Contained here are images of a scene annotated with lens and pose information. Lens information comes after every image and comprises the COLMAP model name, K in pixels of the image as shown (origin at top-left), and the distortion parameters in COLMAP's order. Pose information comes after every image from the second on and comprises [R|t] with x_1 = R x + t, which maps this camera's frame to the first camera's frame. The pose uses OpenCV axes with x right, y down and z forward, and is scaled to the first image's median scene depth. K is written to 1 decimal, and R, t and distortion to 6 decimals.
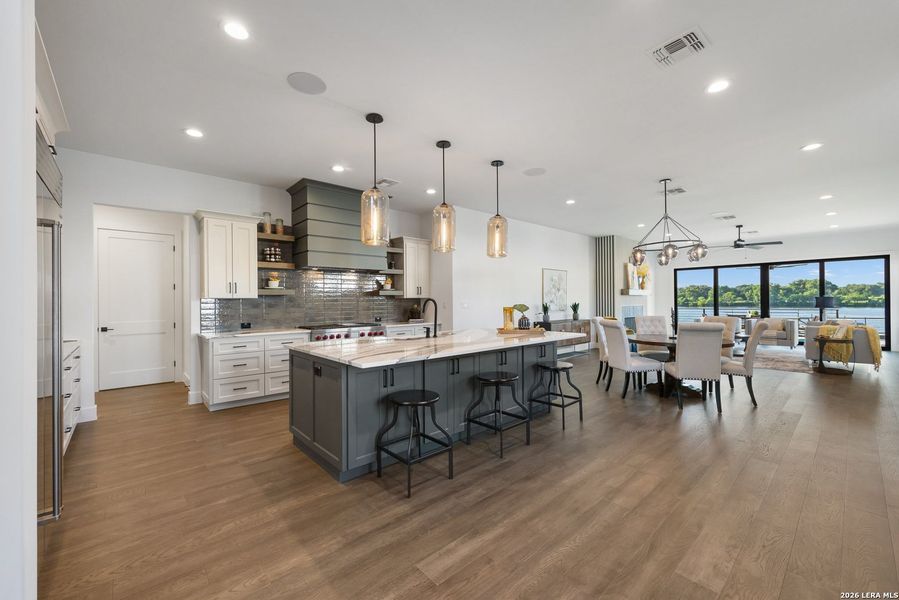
lens RADIAL K [[368.9, 0, 449.8], [0, 368.9, 298.8], [0, 0, 1]] dist [-0.000297, 0.001645]
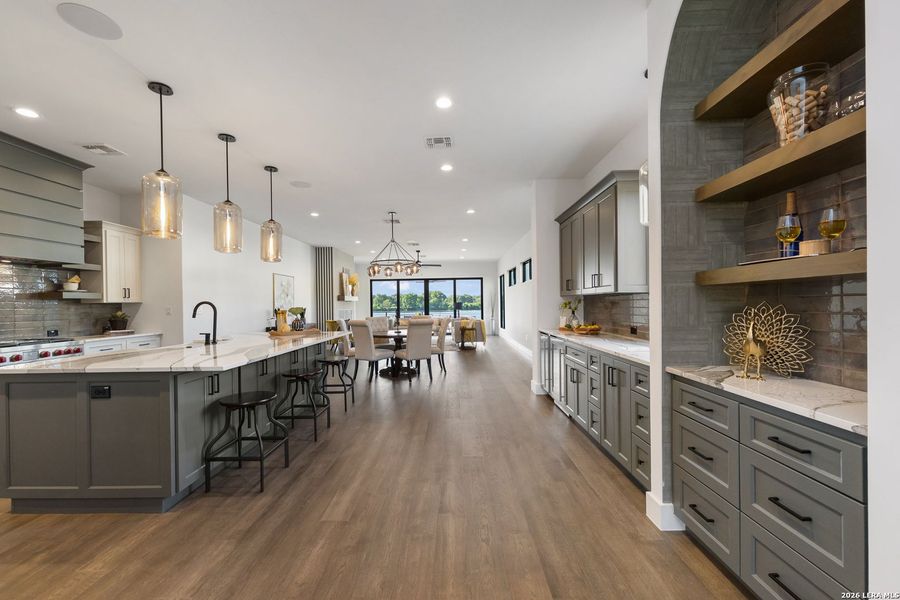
lens RADIAL K [[369.3, 0, 458.7], [0, 369.3, 304.2], [0, 0, 1]] dist [-0.000297, 0.001645]
pose [[0.660856, -0.002896, 0.750507, -0.274272], [0.006182, 0.999980, -0.001586, 0.009026], [-0.750487, 0.005688, 0.660860, -0.053880]]
